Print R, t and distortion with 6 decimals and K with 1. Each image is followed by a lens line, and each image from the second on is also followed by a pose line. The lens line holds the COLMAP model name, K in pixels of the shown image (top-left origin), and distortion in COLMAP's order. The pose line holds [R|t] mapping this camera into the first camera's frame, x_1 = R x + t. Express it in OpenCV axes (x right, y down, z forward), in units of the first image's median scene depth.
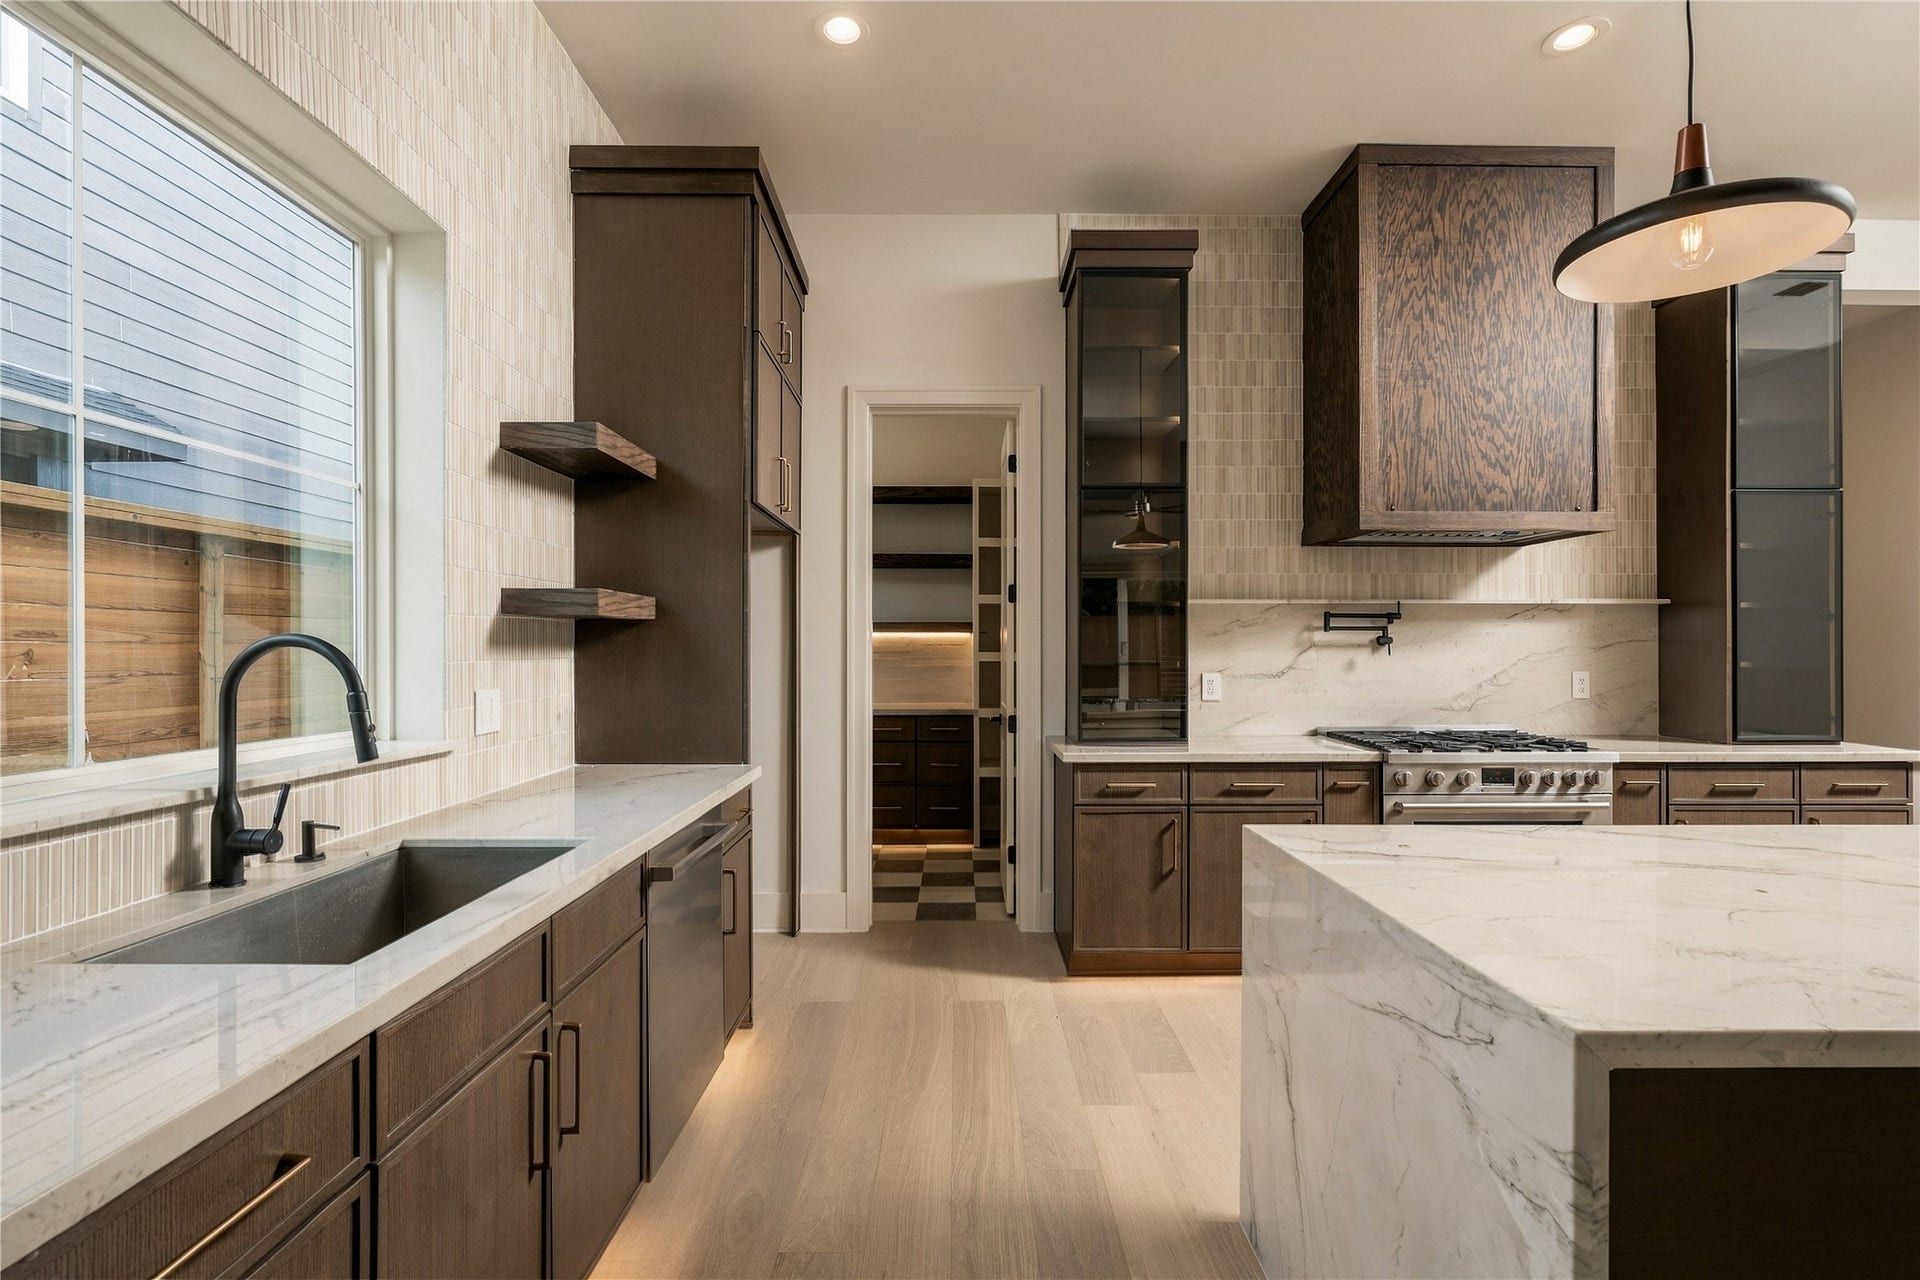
lens RADIAL K [[876.4, 0, 960.0], [0, 876.4, 640.0], [0, 0, 1]] dist [0.000414, 0.000320]
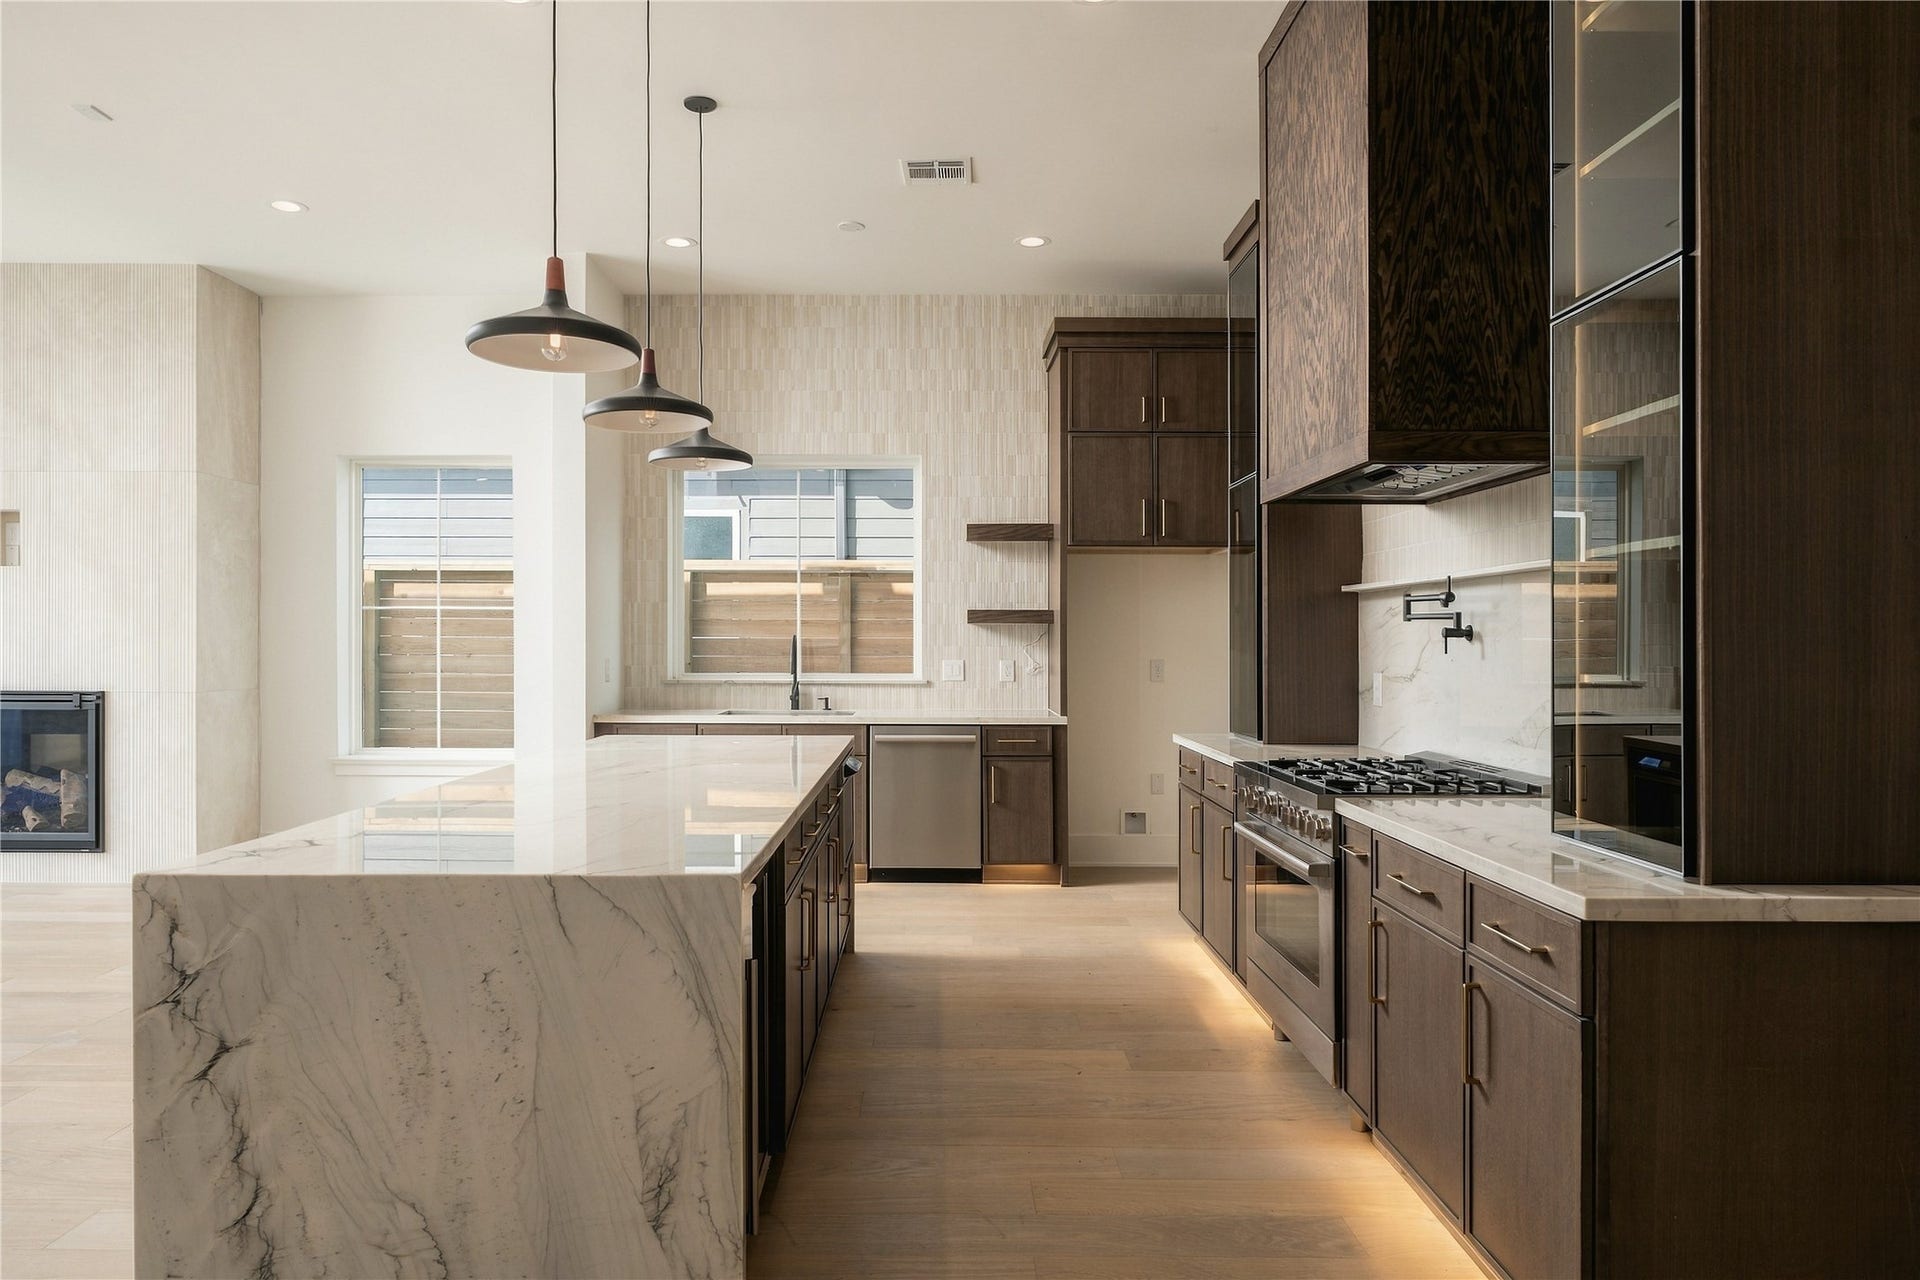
lens RADIAL K [[1192.2, 0, 960.0], [0, 1192.2, 640.0], [0, 0, 1]] dist [0.017136, 0.002071]
pose [[0.001590, 0.002791, -0.999995, 1.622388], [0.000730, 0.999996, 0.002792, 0.003148], [0.999998, -0.000734, 0.001588, 0.695762]]
